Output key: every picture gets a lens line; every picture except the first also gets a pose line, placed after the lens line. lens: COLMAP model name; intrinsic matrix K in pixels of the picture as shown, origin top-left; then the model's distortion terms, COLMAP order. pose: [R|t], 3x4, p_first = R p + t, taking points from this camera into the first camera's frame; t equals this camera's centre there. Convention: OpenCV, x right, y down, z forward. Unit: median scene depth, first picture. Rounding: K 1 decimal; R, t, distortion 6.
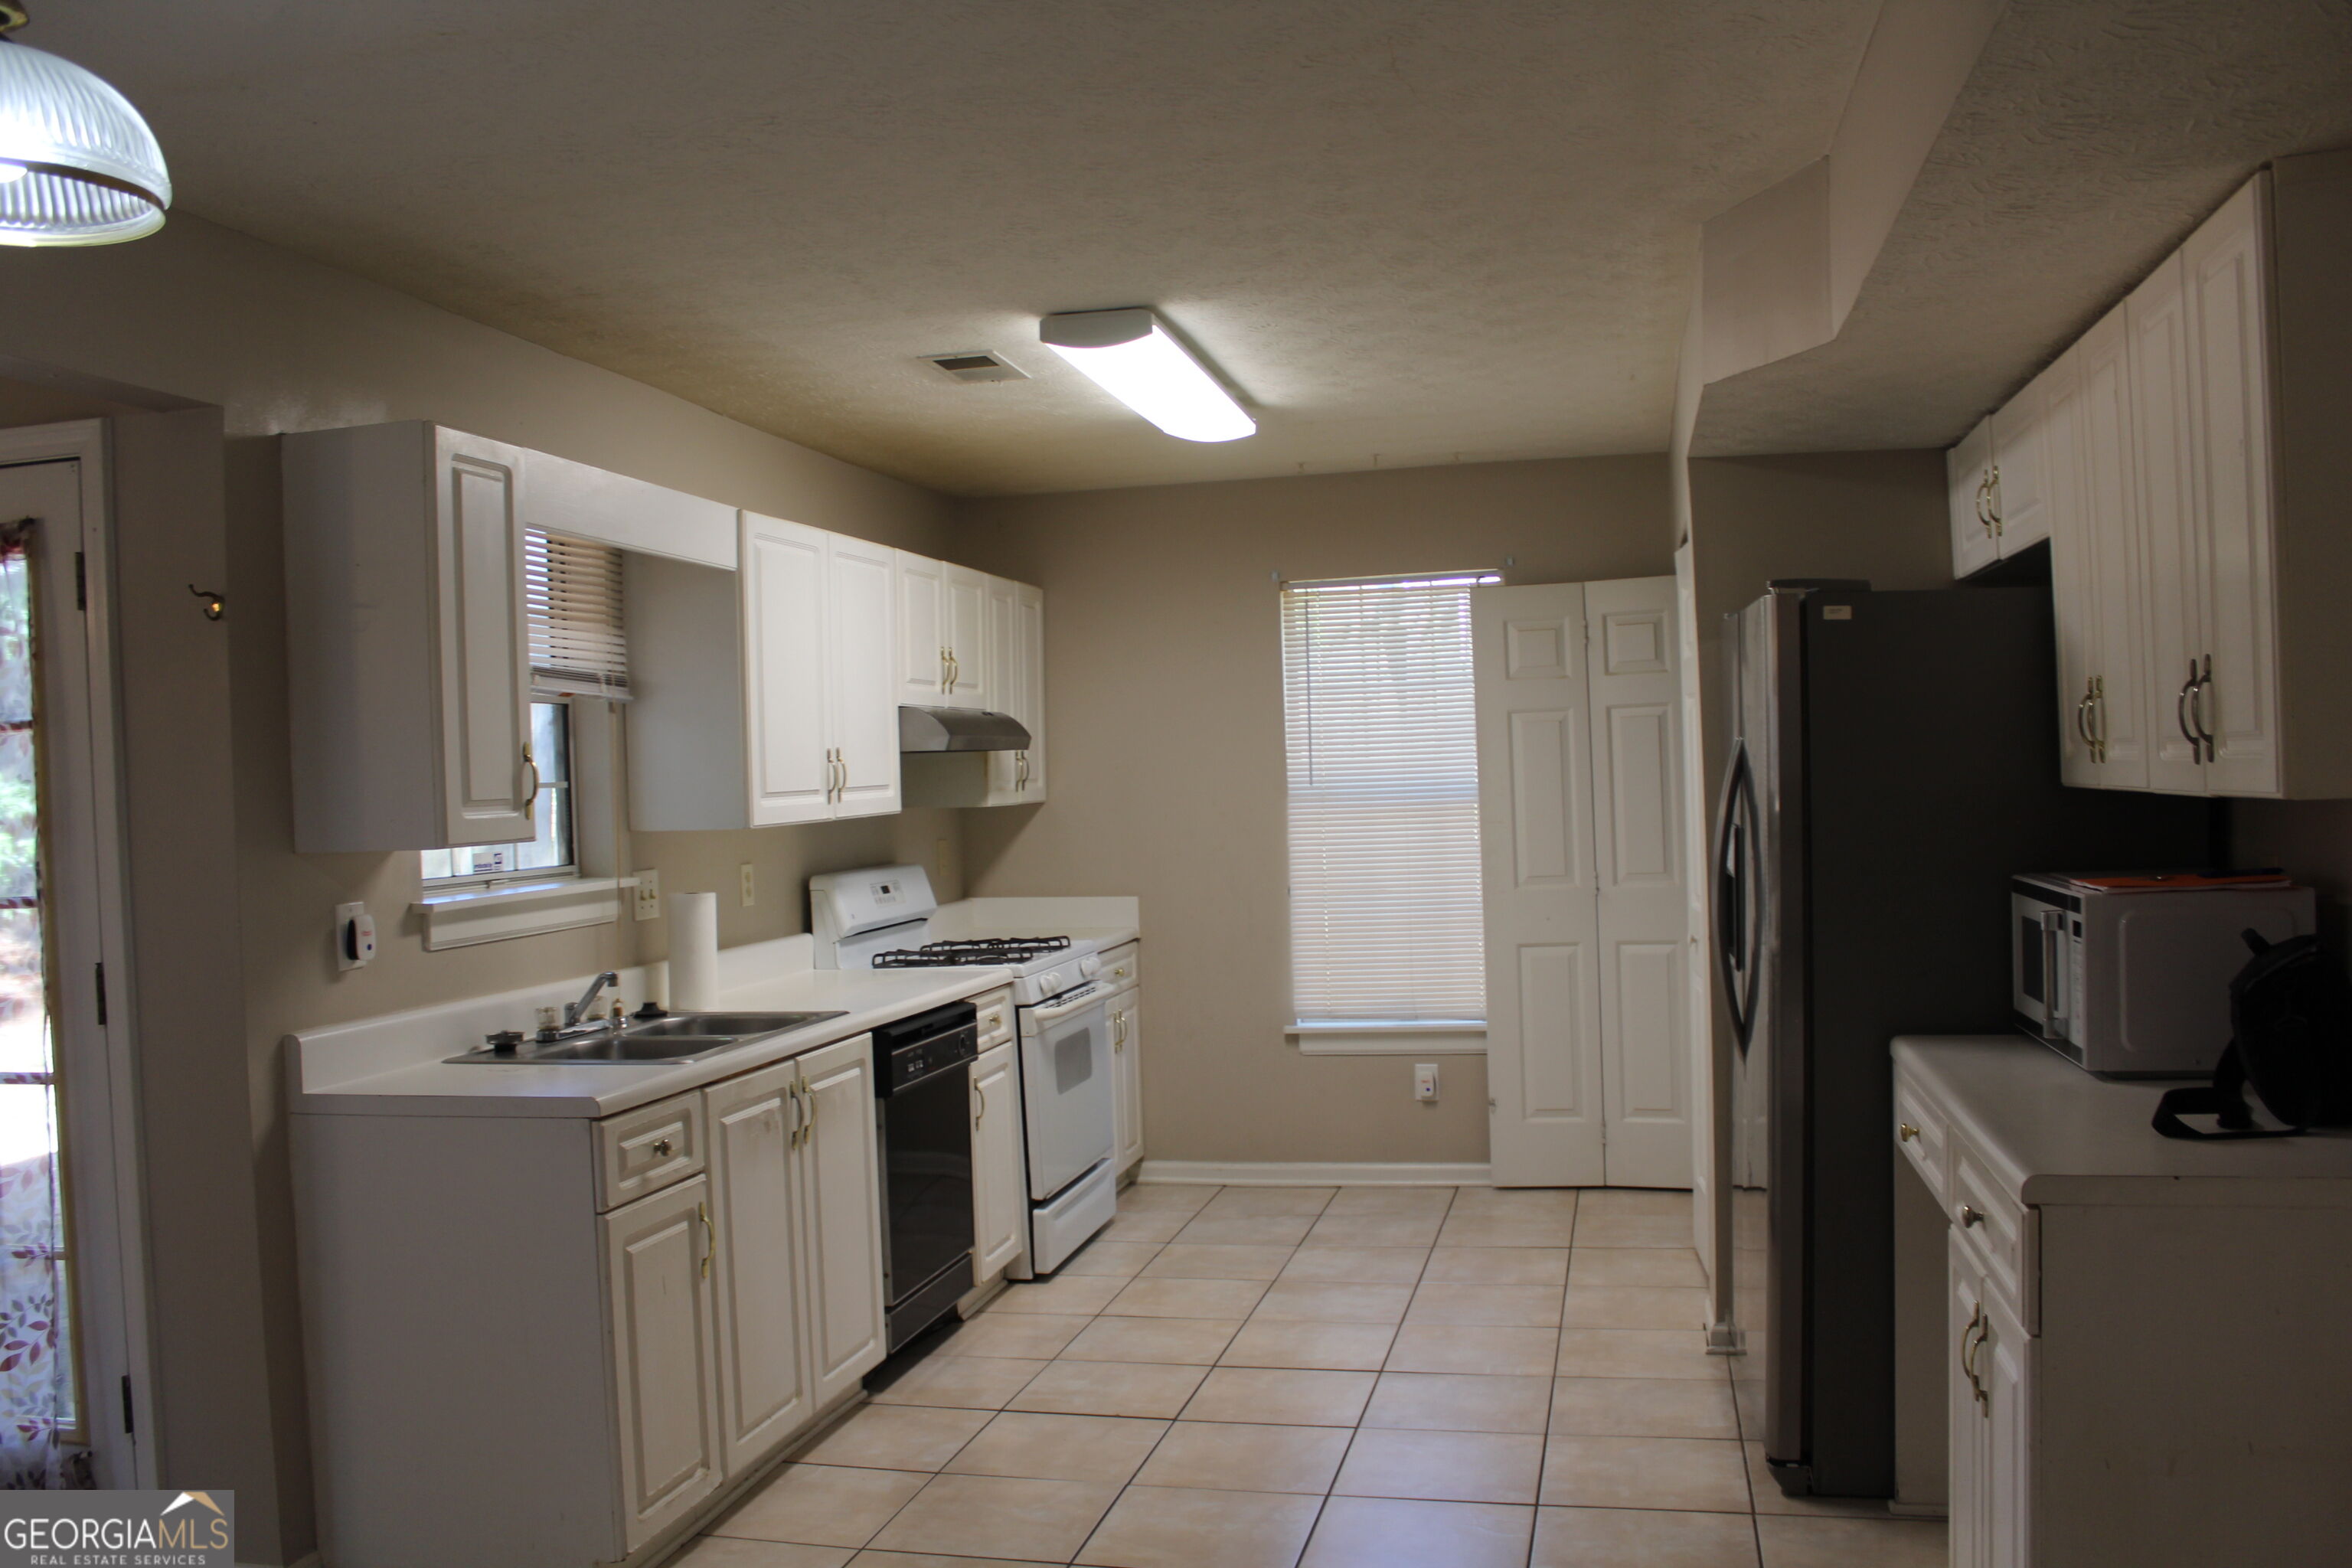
lens RADIAL K [[1915.1, 0, 1164.6], [0, 1915.1, 796.3], [0, 0, 1]] dist [-0.170815, 0.143201]
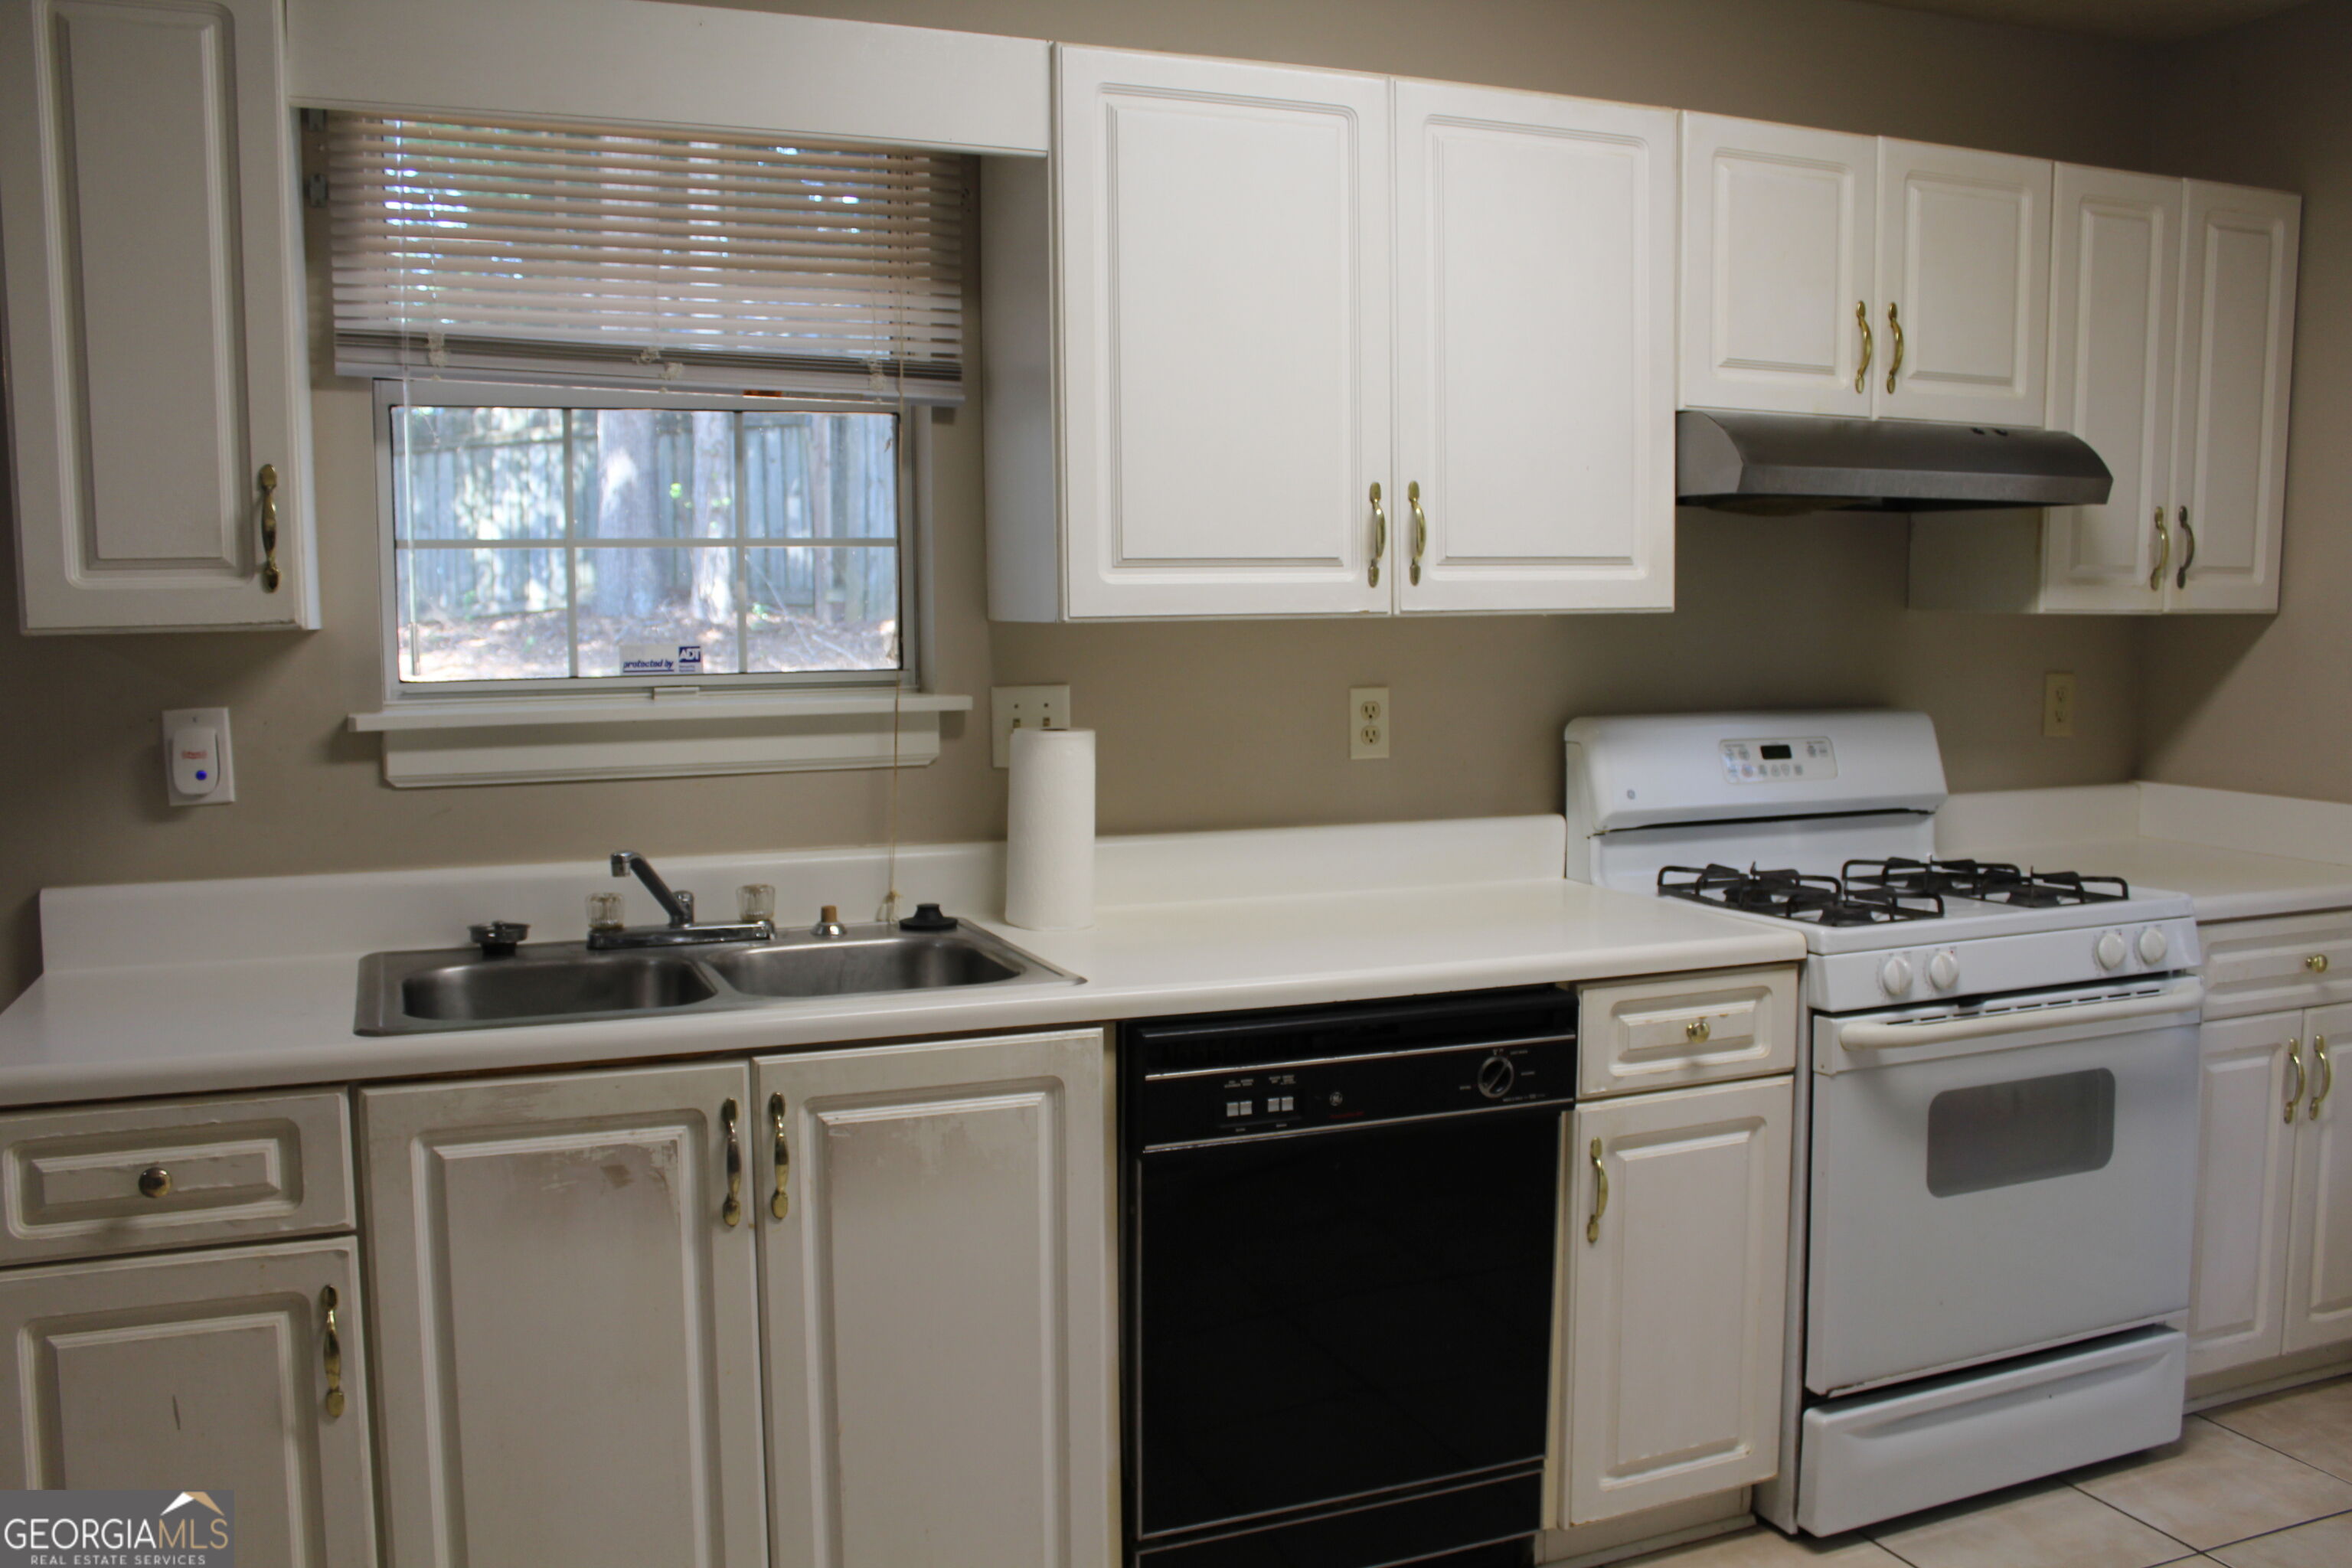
lens RADIAL K [[1915.1, 0, 1164.6], [0, 1915.1, 796.3], [0, 0, 1]] dist [-0.170815, 0.143201]
pose [[0.585498, 0.107913, -0.803459, 0.210865], [-0.021991, 0.992850, 0.117324, 0.001072], [0.810375, -0.051024, 0.583685, 0.580216]]
